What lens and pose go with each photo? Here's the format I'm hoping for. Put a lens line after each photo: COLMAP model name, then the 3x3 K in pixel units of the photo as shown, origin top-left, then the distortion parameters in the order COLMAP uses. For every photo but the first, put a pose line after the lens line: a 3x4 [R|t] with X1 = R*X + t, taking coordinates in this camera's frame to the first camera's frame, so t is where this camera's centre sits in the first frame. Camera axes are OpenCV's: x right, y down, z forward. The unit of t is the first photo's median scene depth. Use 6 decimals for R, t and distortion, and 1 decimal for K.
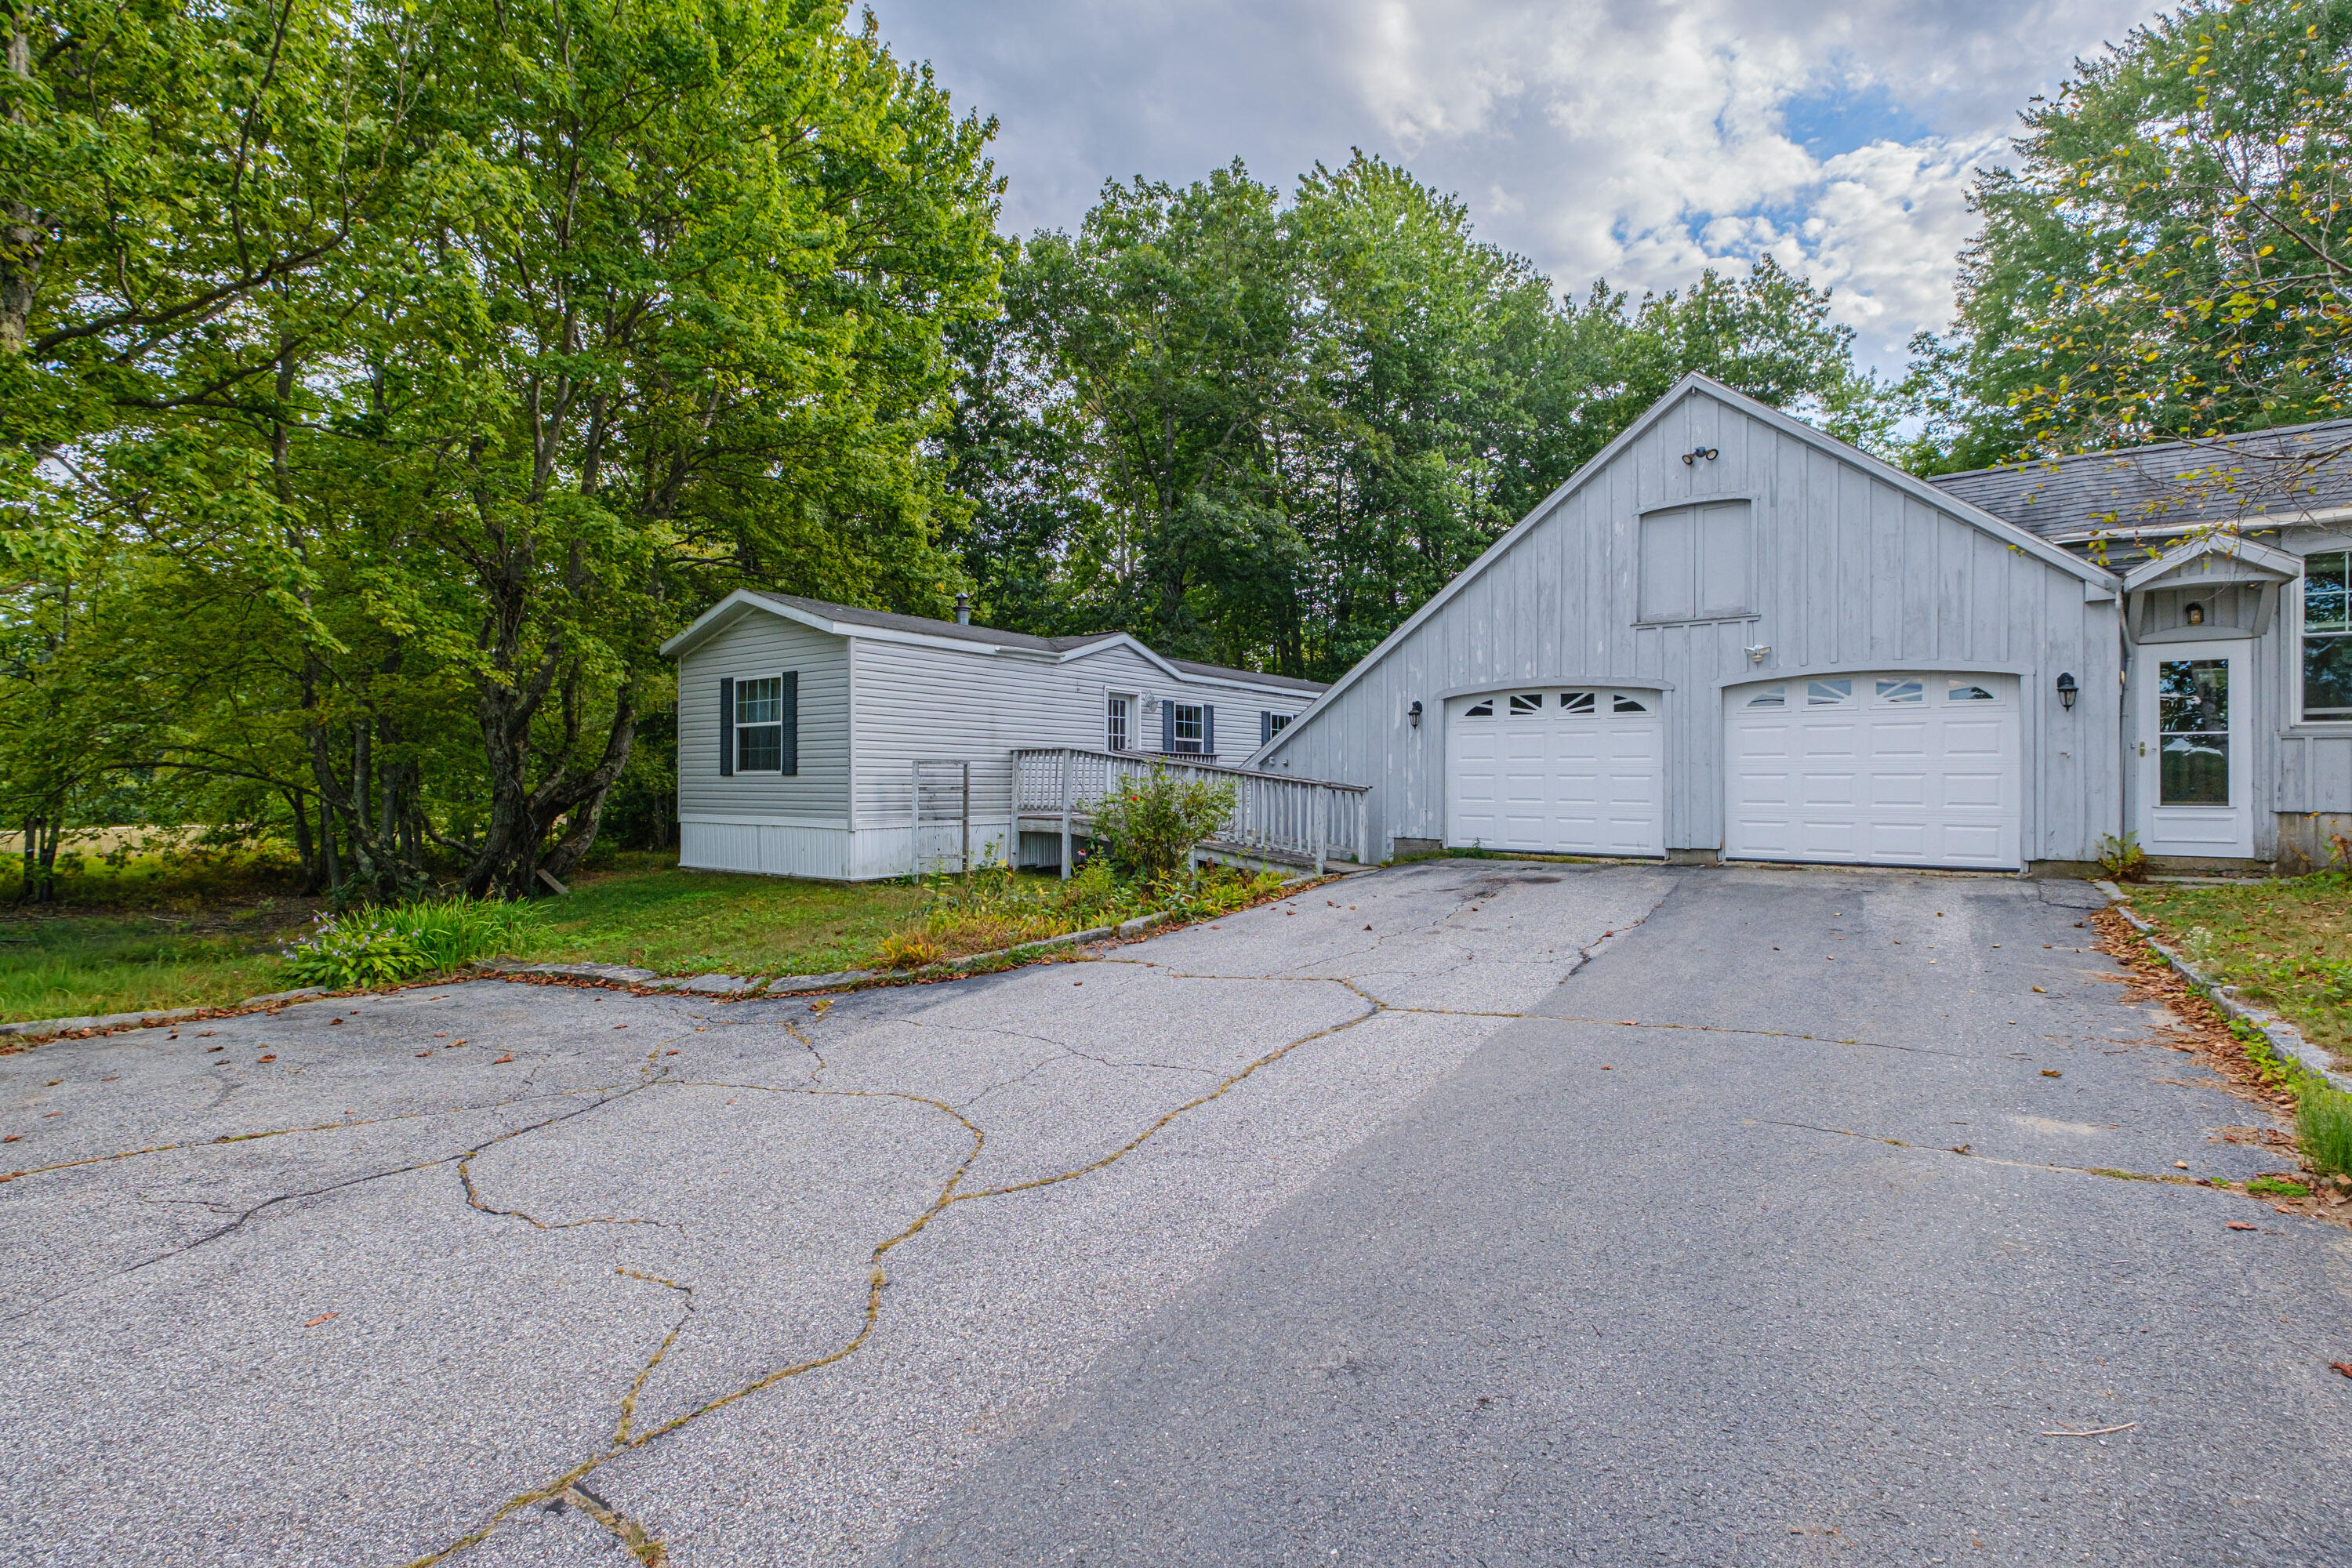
lens RADIAL K [[1018.0, 0, 1205.6], [0, 1018.0, 780.3], [0, 0, 1]] dist [0.003391, -0.005413]
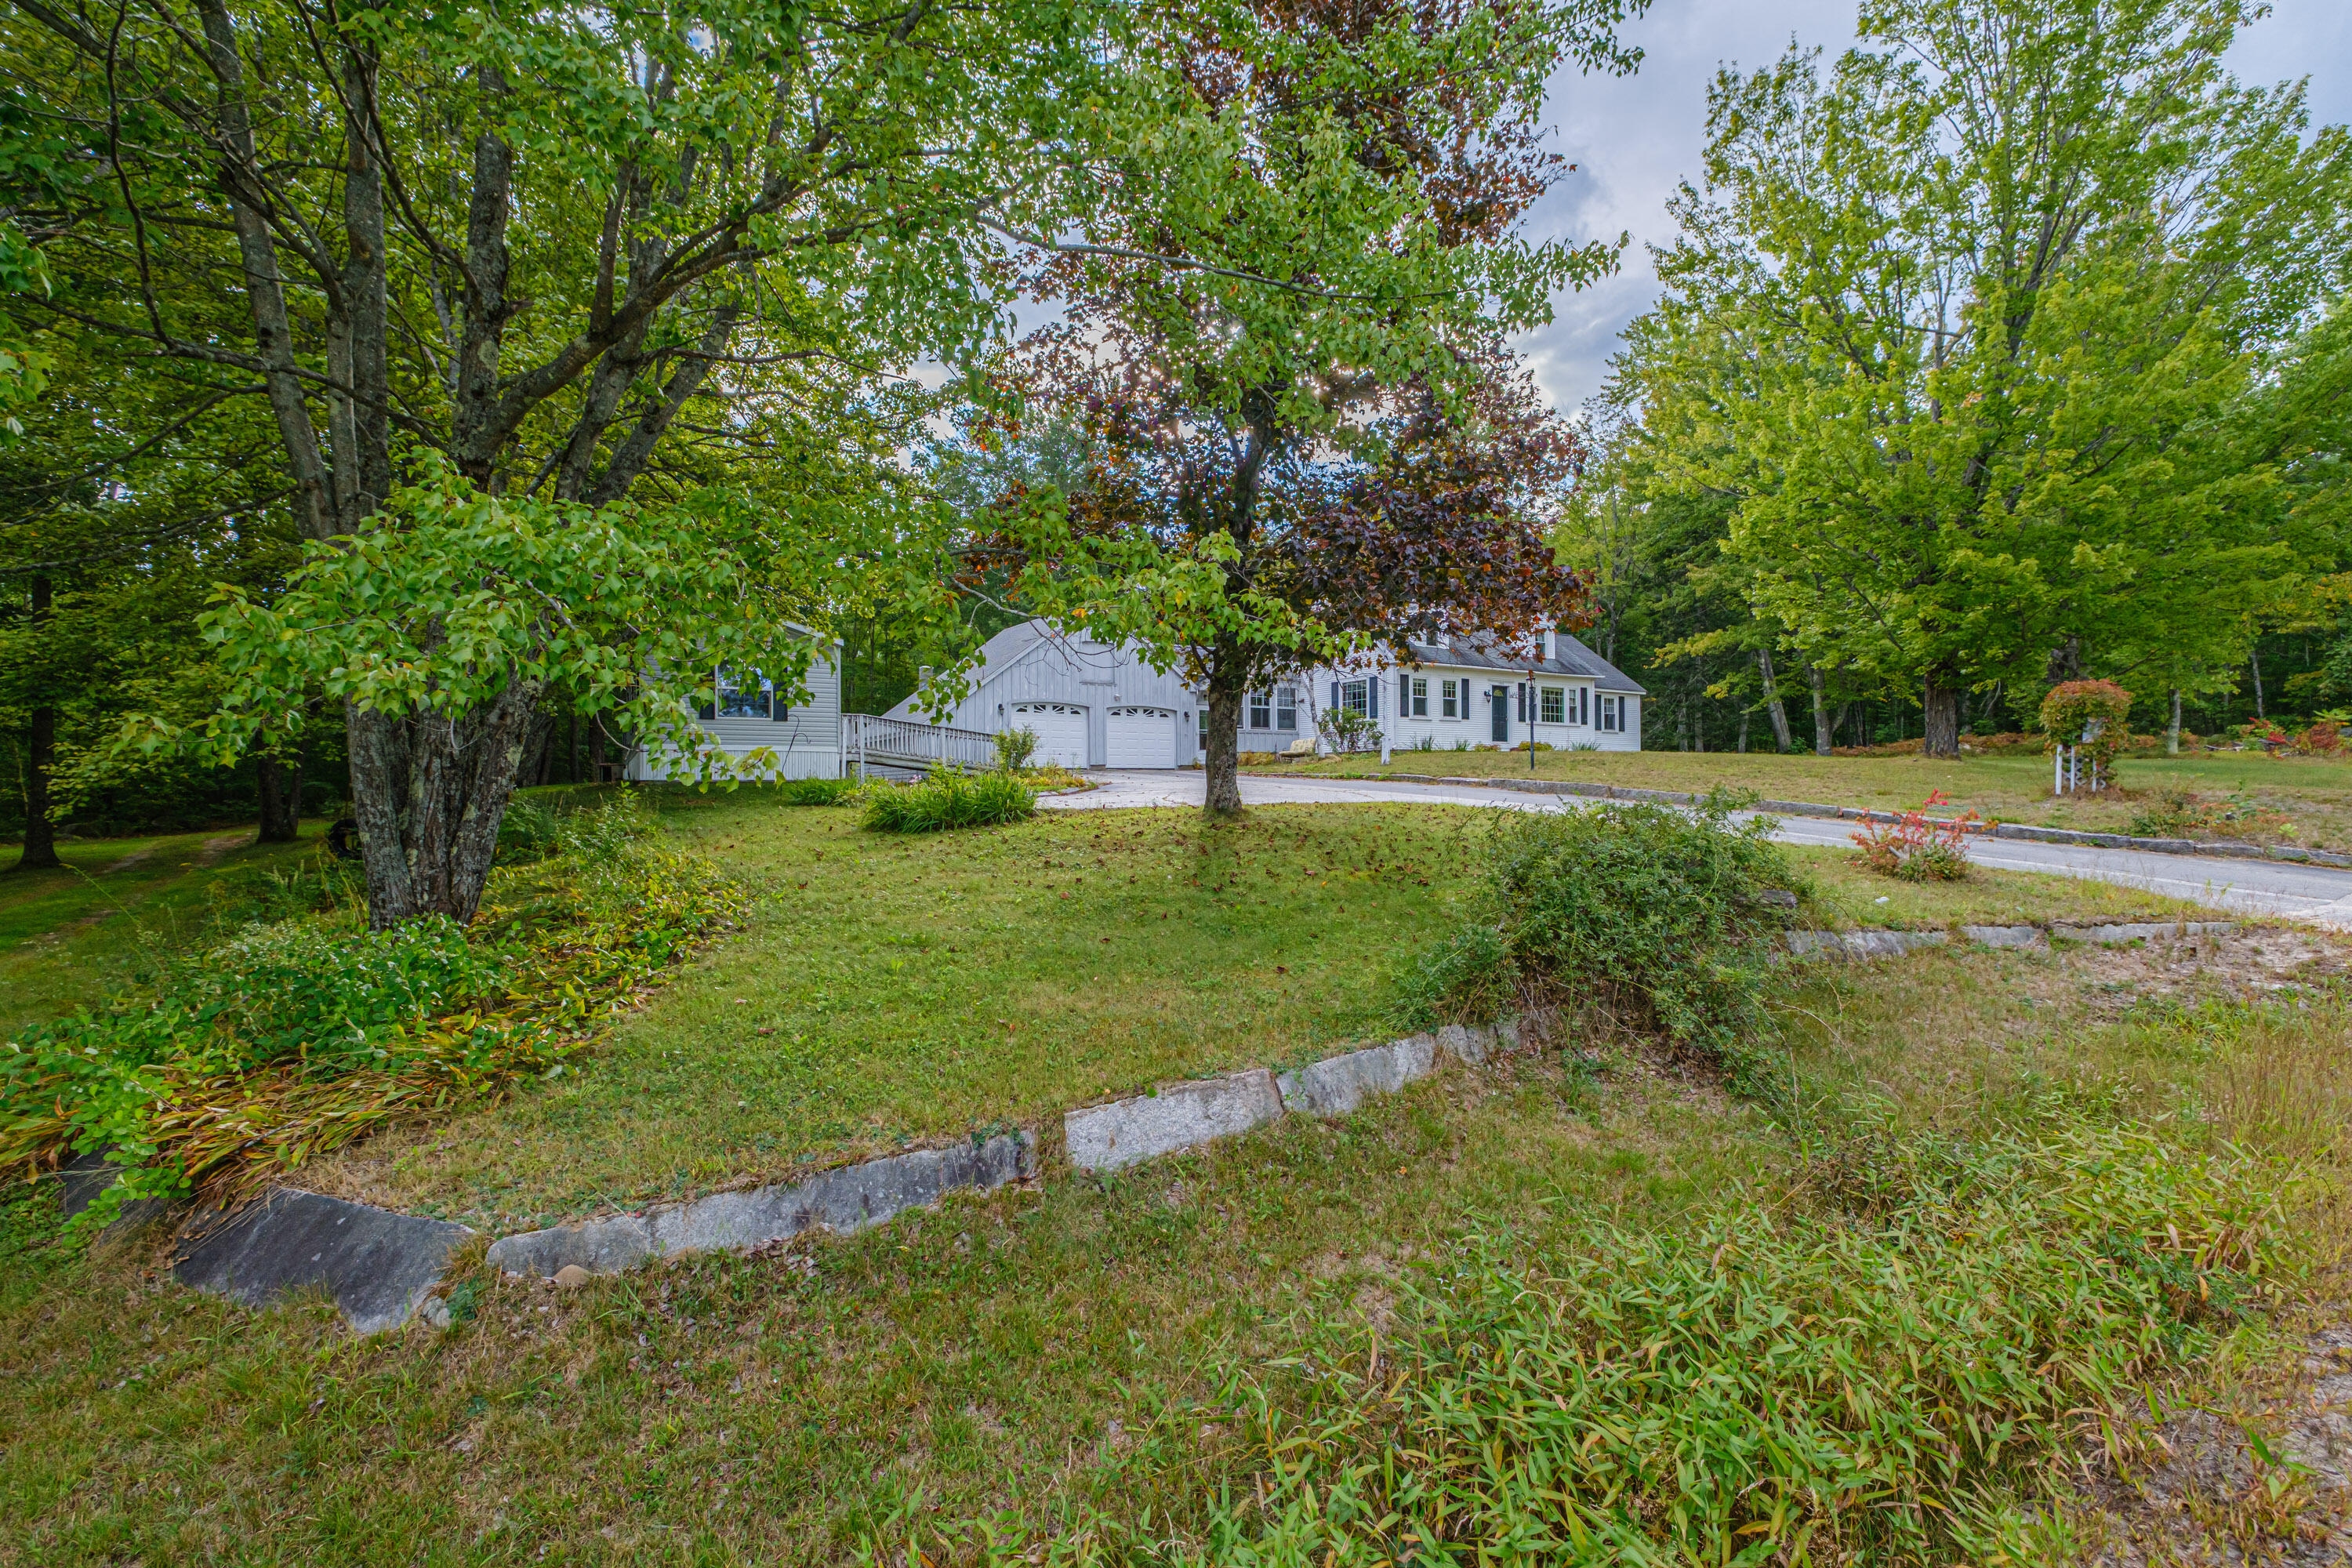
lens RADIAL K [[1018.0, 0, 1167.4], [0, 1018.0, 790.8], [0, 0, 1]] dist [0.003391, -0.005413]
pose [[0.428859, -0.007880, 0.903337, -1.790846], [0.004856, 0.999968, 0.006418, 0.110089], [-0.903358, 0.001635, 0.428883, -0.334585]]
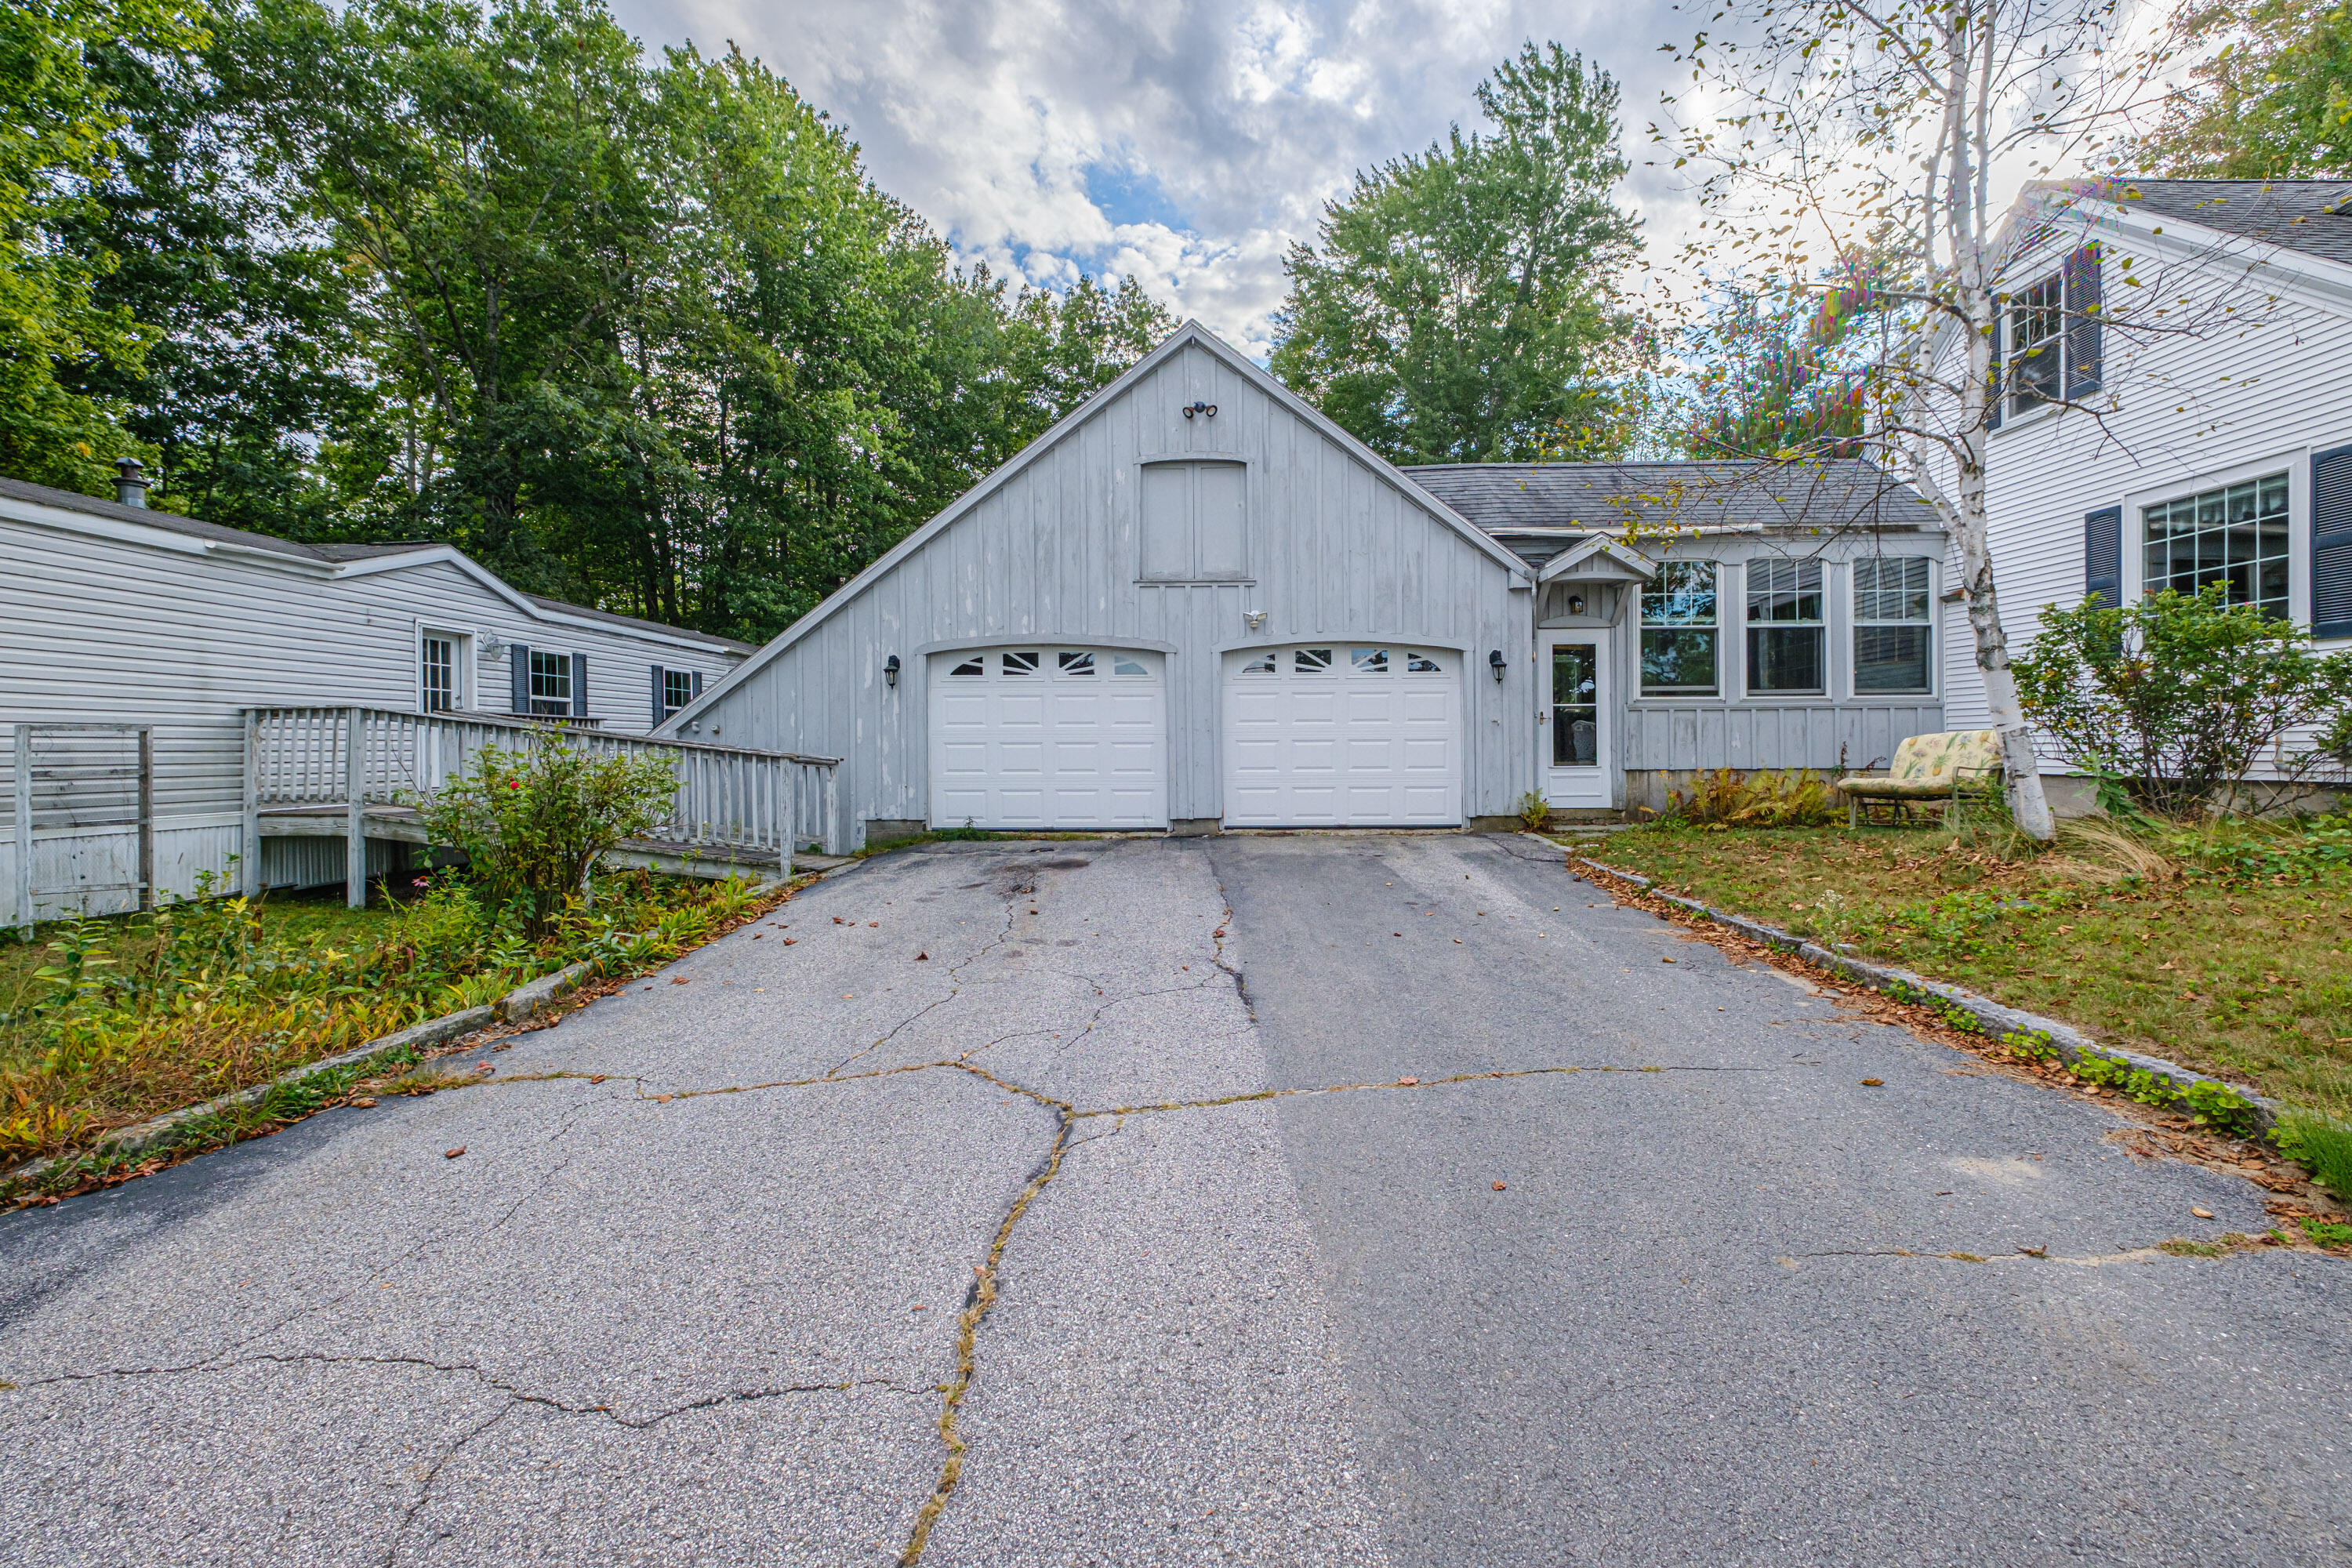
lens RADIAL K [[1018.0, 0, 1184.1], [0, 1018.0, 756.6], [0, 0, 1]] dist [0.003391, -0.005413]
pose [[0.842996, -0.012941, 0.537764, -0.043393], [0.008190, 0.999903, 0.011224, -0.002491], [-0.537857, -0.005058, 0.843021, 0.178246]]
